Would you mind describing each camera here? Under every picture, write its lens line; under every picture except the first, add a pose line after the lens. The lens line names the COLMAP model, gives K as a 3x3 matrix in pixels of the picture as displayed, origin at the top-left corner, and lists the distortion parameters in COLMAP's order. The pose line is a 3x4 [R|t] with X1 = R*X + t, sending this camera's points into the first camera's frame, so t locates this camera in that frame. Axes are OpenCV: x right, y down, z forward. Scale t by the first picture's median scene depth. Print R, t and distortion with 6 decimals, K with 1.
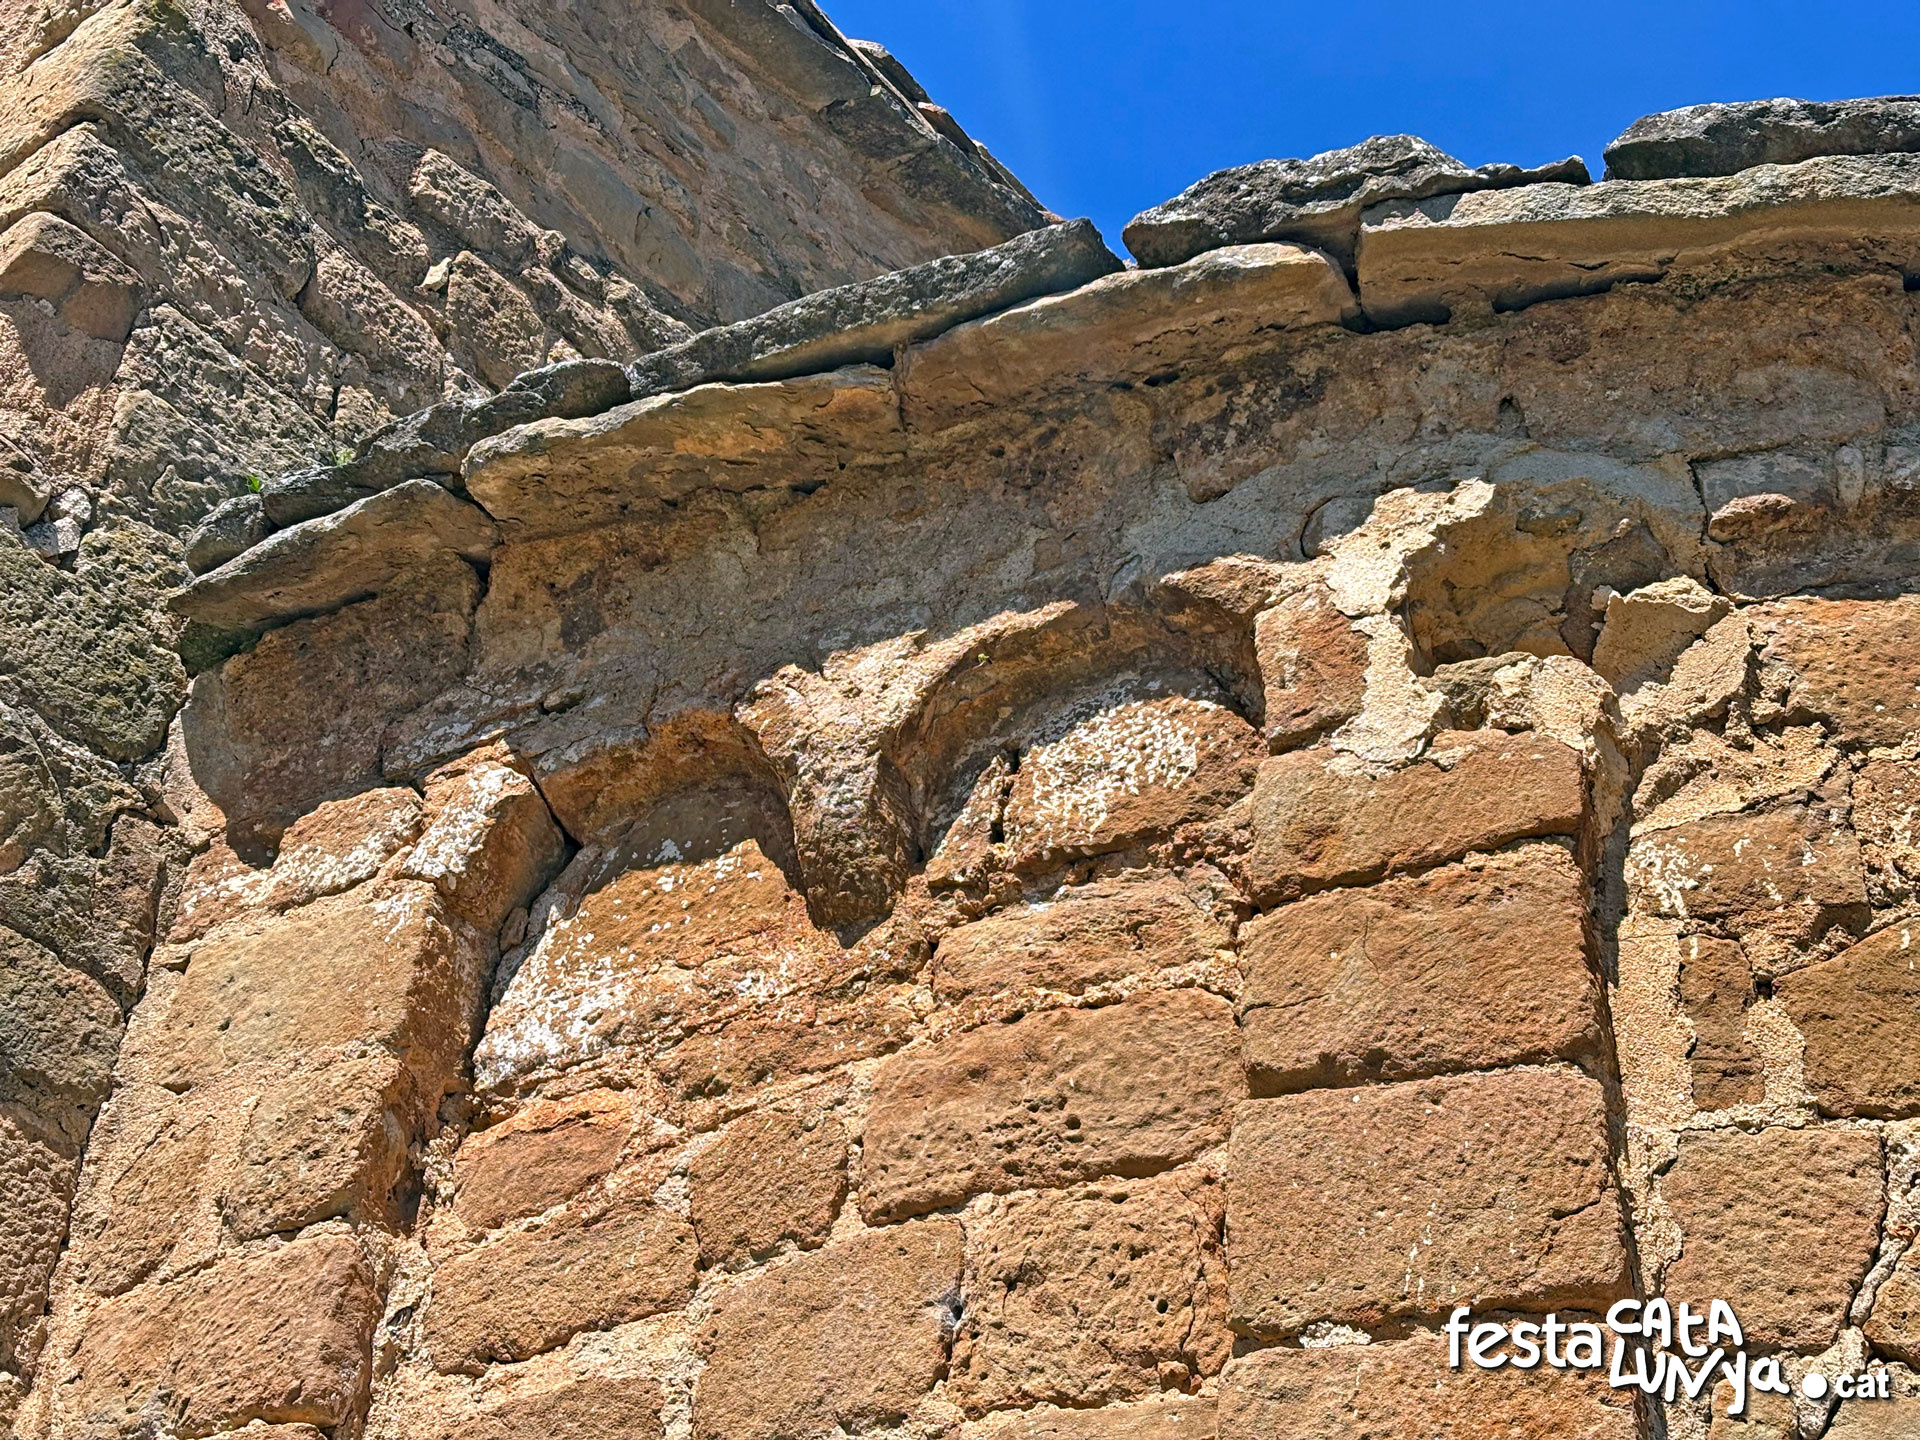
lens RADIAL K [[2820.8, 0, 956.9], [0, 2820.8, 747.4], [0, 0, 1]] dist [0.163882, -0.036656]
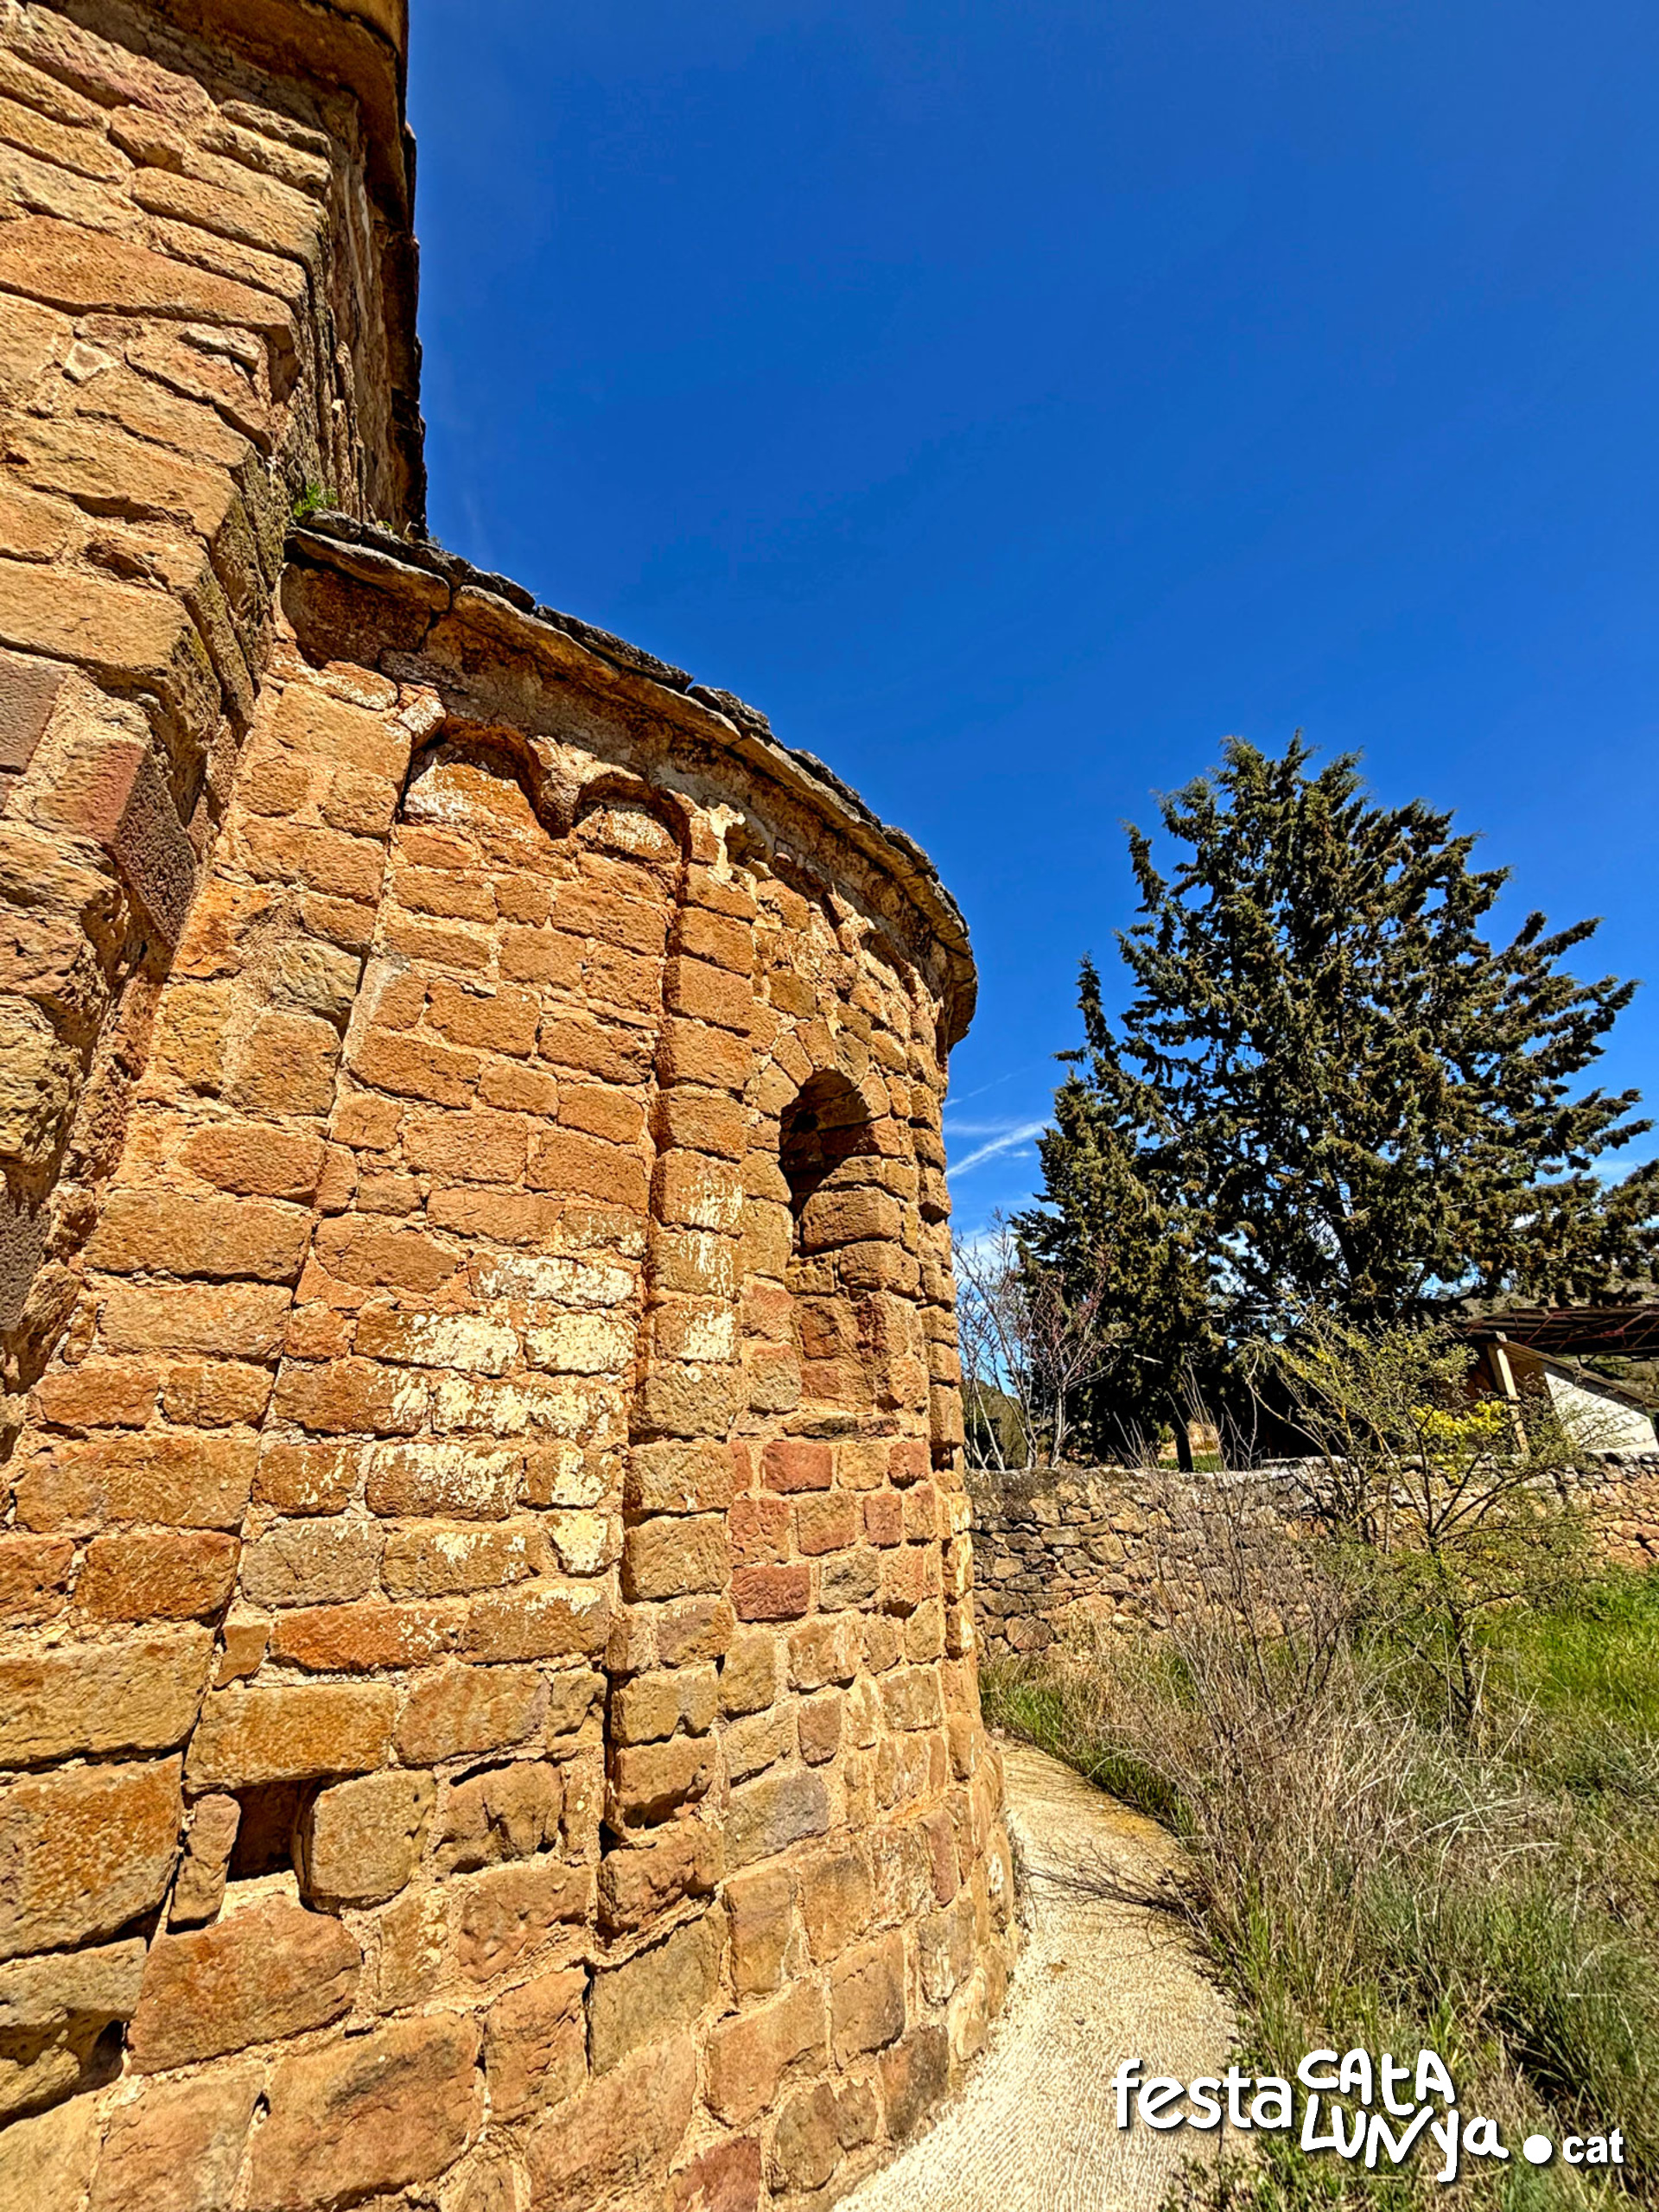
lens RADIAL K [[843.8, 0, 829.5], [0, 843.8, 1106.0], [0, 0, 1]] dist [0.007962, 0.000071]
pose [[0.534984, 0.229845, 0.812996, -0.603306], [-0.520257, 0.847817, 0.102661, 0.064709], [-0.665676, -0.477889, 0.573148, 0.062079]]
